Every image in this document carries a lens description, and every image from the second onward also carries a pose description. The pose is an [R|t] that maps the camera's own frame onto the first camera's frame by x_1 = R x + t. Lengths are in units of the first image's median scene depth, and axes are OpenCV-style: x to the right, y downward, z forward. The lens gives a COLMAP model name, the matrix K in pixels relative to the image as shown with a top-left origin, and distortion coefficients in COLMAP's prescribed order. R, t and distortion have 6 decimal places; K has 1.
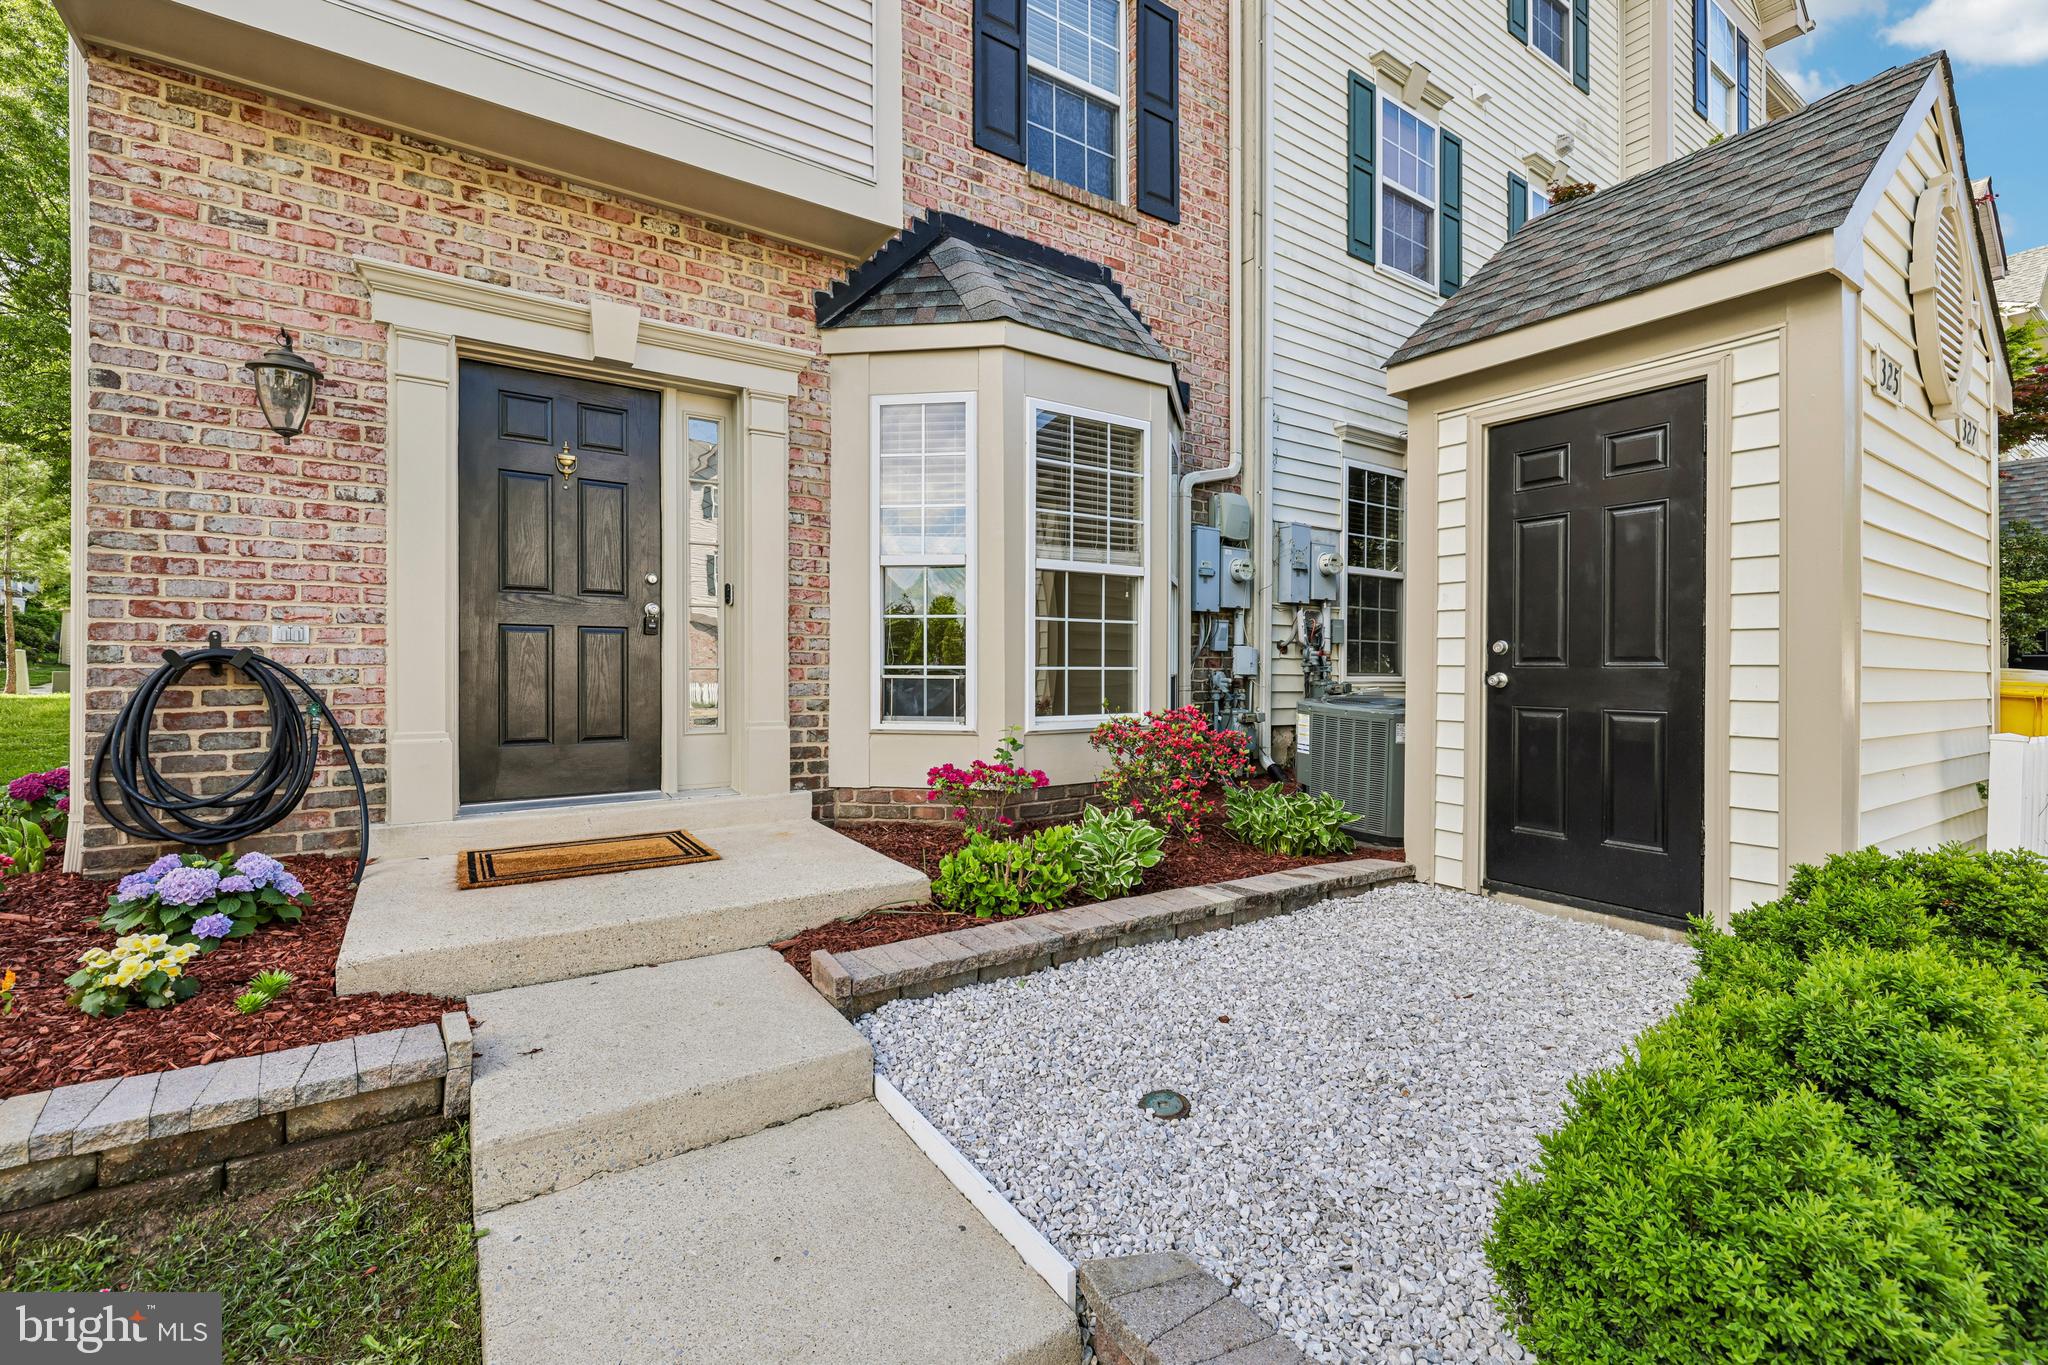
lens RADIAL K [[880.5, 0, 1013.9], [0, 880.5, 680.7], [0, 0, 1]] dist [-0.001493, 0.000077]
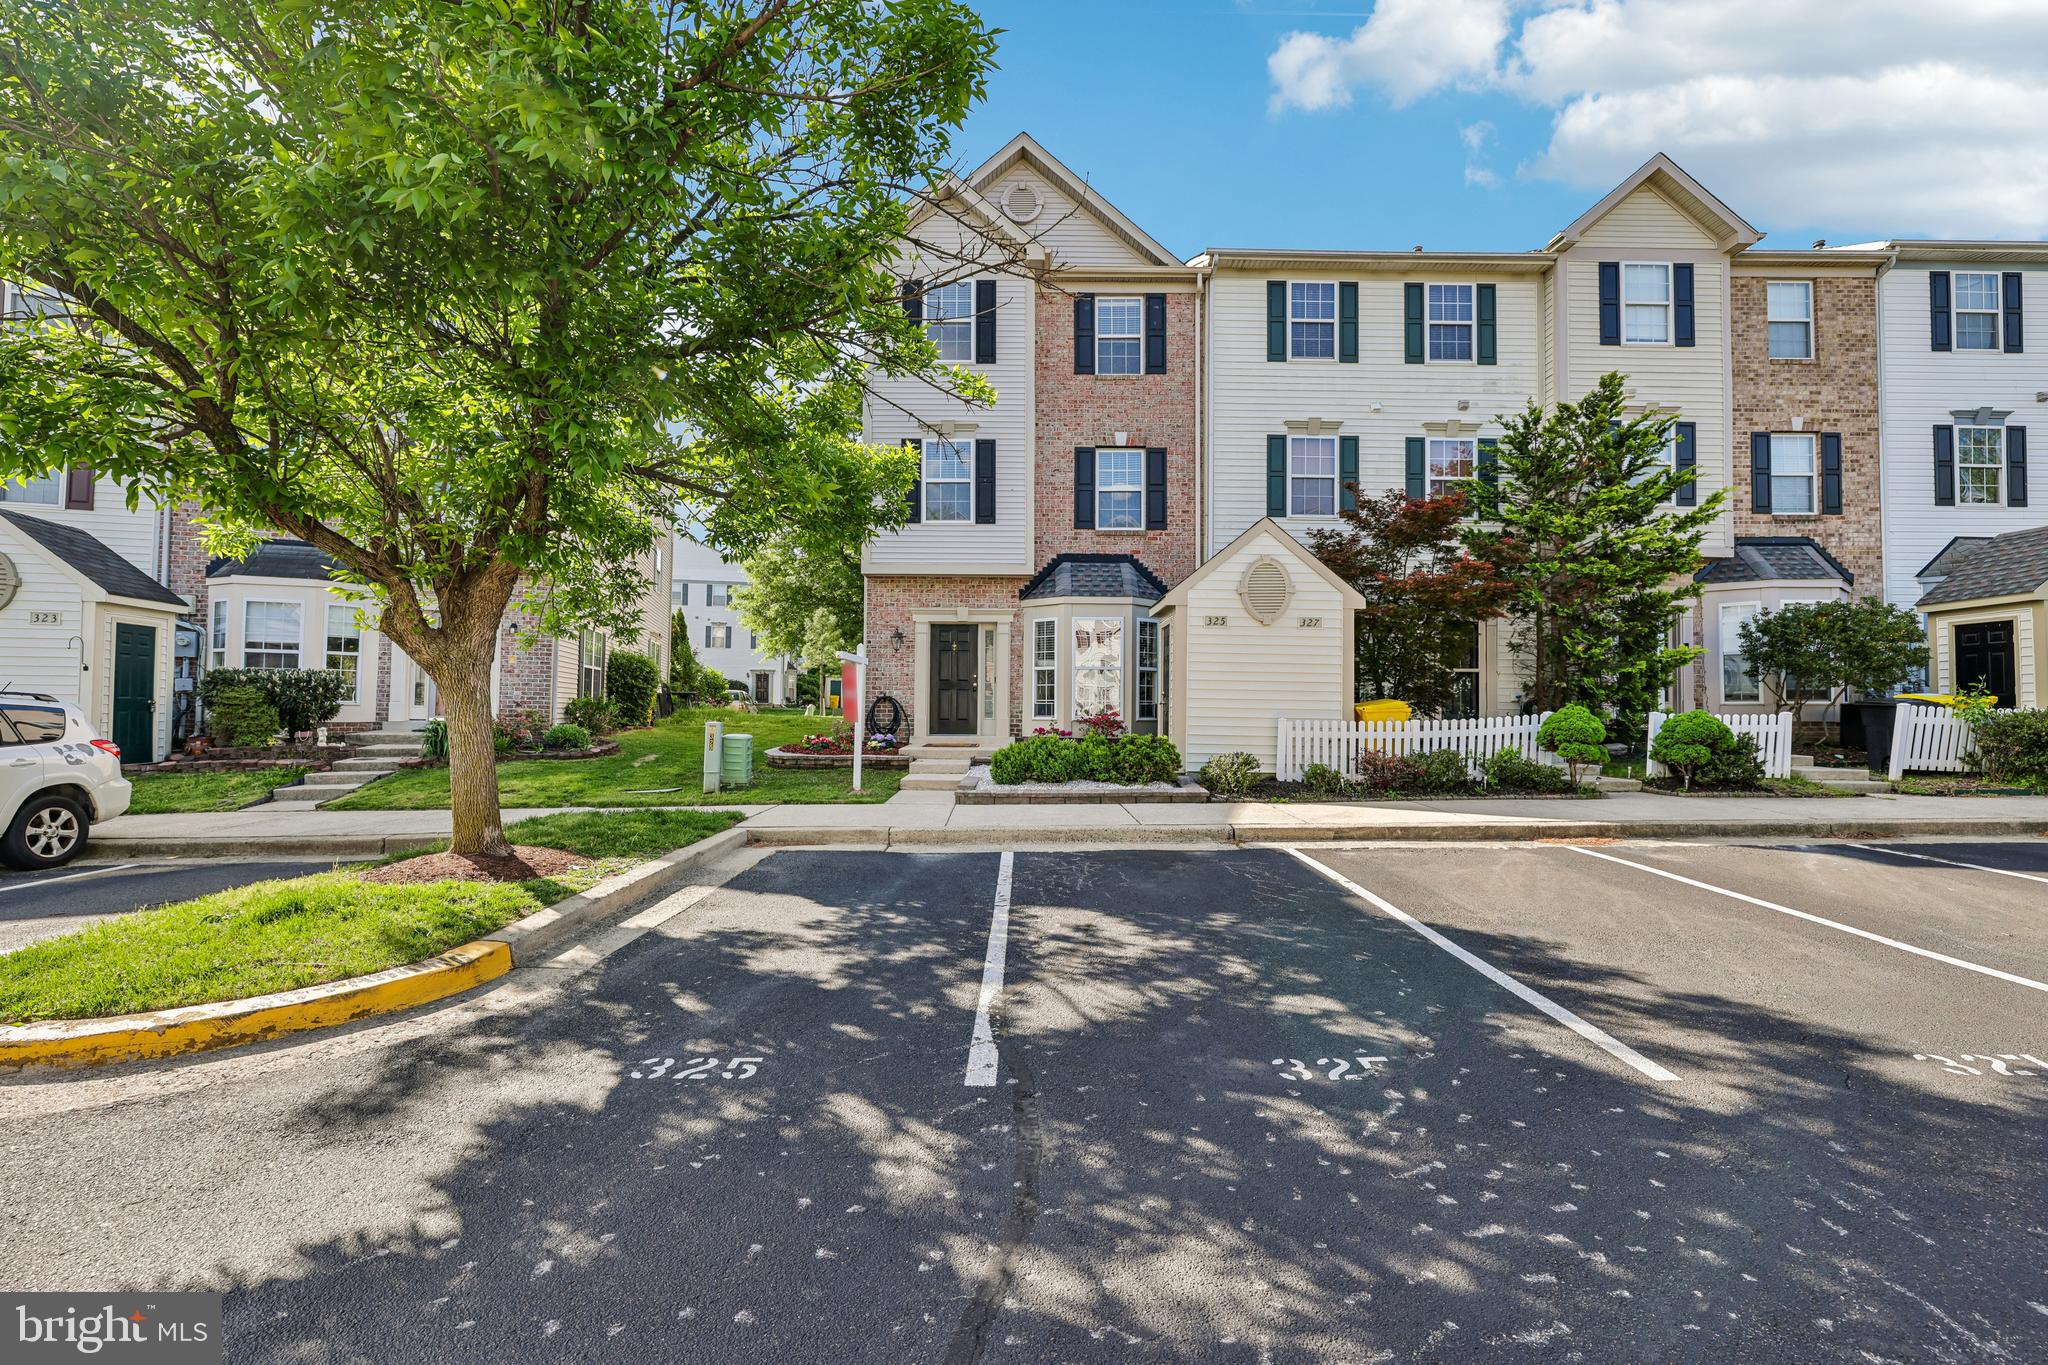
lens RADIAL K [[880.5, 0, 1013.9], [0, 880.5, 680.7], [0, 0, 1]] dist [-0.001493, 0.000077]
pose [[0.838821, -0.009307, -0.544327, 1.771222], [-0.011030, 0.999358, -0.034086, 0.027011], [0.544295, 0.034596, 0.838180, -2.038698]]
